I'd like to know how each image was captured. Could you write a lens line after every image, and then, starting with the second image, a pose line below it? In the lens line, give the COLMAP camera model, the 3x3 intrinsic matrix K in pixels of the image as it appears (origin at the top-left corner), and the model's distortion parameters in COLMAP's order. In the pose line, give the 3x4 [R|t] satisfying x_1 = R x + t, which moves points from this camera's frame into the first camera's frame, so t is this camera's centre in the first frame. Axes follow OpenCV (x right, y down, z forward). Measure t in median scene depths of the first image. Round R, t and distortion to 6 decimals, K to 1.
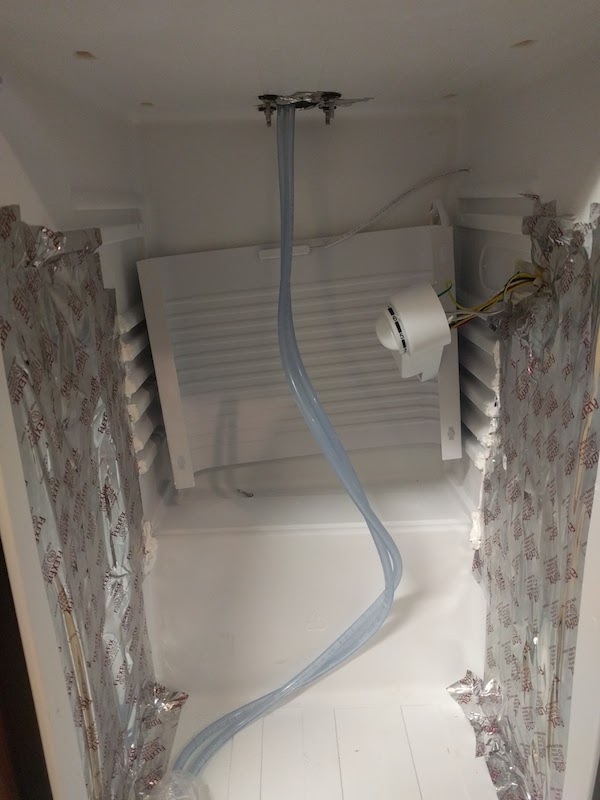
lens RADIAL K [[610.8, 0, 300.0], [0, 610.8, 400.0], [0, 0, 1]] dist [-0.000307, 0.012384]
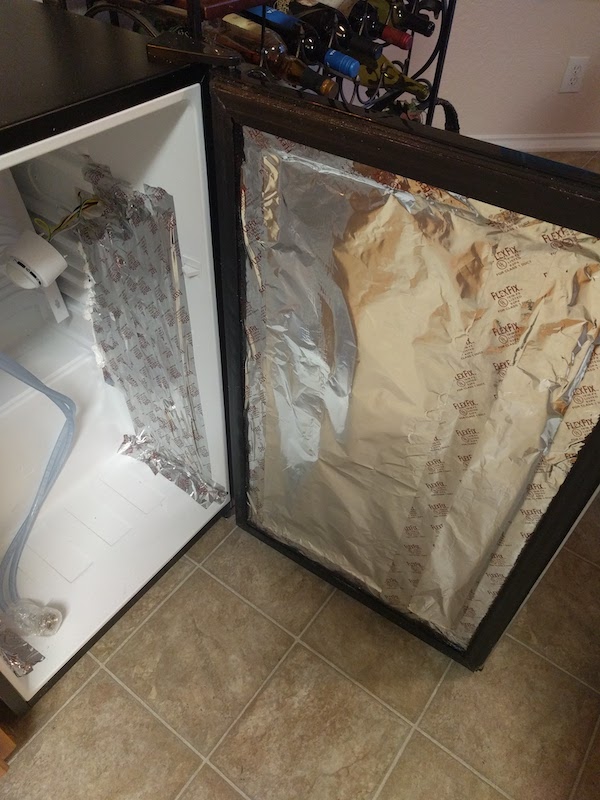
lens RADIAL K [[610.8, 0, 300.0], [0, 610.8, 400.0], [0, 0, 1]] dist [-0.000307, 0.012384]
pose [[0.612126, -0.526991, 0.589561, -0.364179], [0.186700, 0.820800, 0.539843, -0.439232], [-0.768404, -0.220381, 0.600822, -0.293847]]
